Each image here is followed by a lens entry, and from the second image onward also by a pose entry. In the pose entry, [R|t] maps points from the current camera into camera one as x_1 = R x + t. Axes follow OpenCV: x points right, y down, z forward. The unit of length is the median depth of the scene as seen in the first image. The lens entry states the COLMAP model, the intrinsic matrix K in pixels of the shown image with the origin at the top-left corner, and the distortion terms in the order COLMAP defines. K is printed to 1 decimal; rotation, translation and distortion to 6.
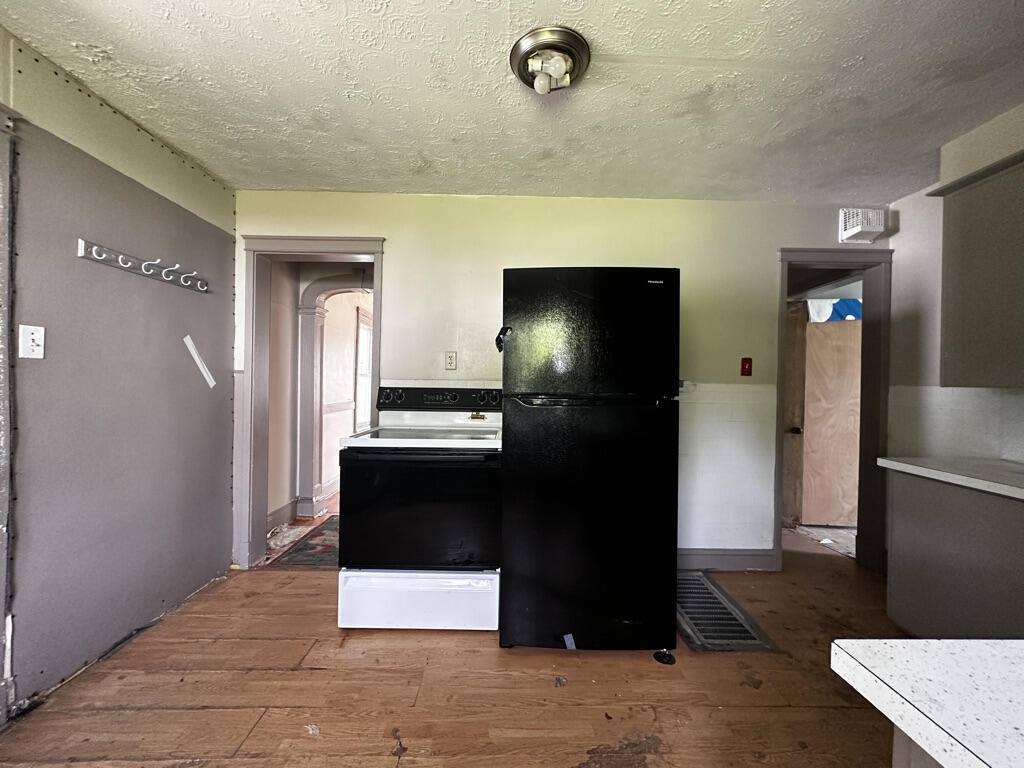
lens RADIAL K [[408.2, 0, 512.6], [0, 408.2, 379.6], [0, 0, 1]] dist [-0.000463, 0.000235]
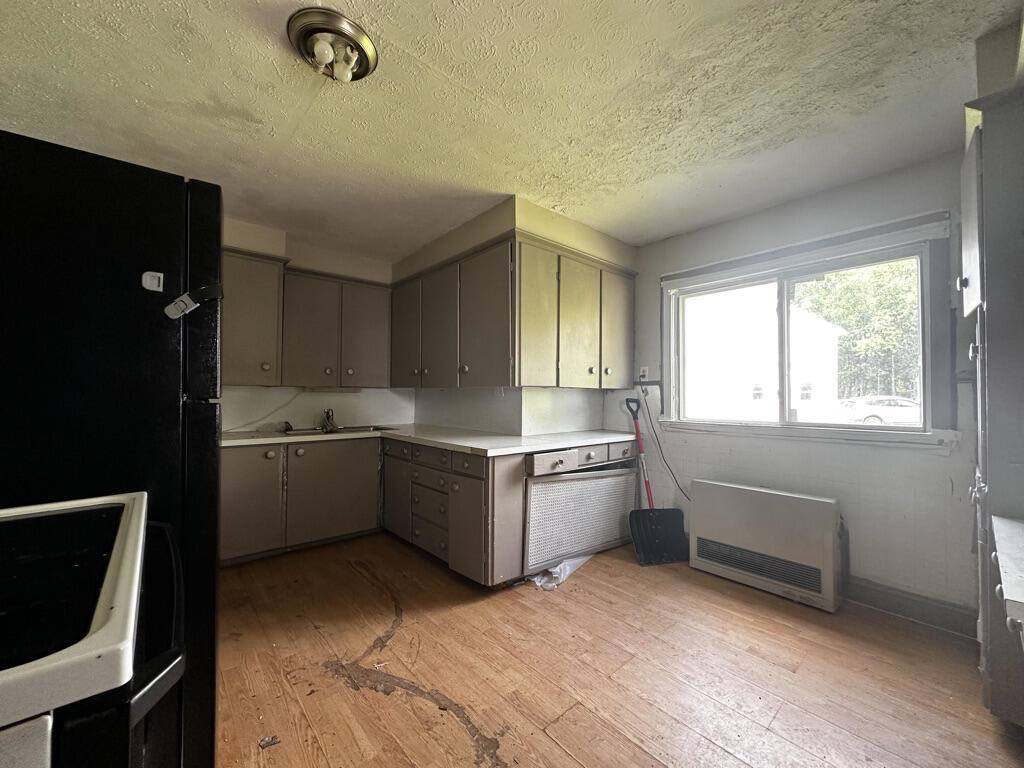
lens RADIAL K [[408.2, 0, 510.8], [0, 408.2, 386.5], [0, 0, 1]] dist [-0.000463, 0.000235]
pose [[-0.650943, -0.017768, 0.758918, -0.855961], [-0.024274, 0.999702, 0.002585, -0.007420], [-0.758738, -0.016739, -0.651181, 1.223628]]
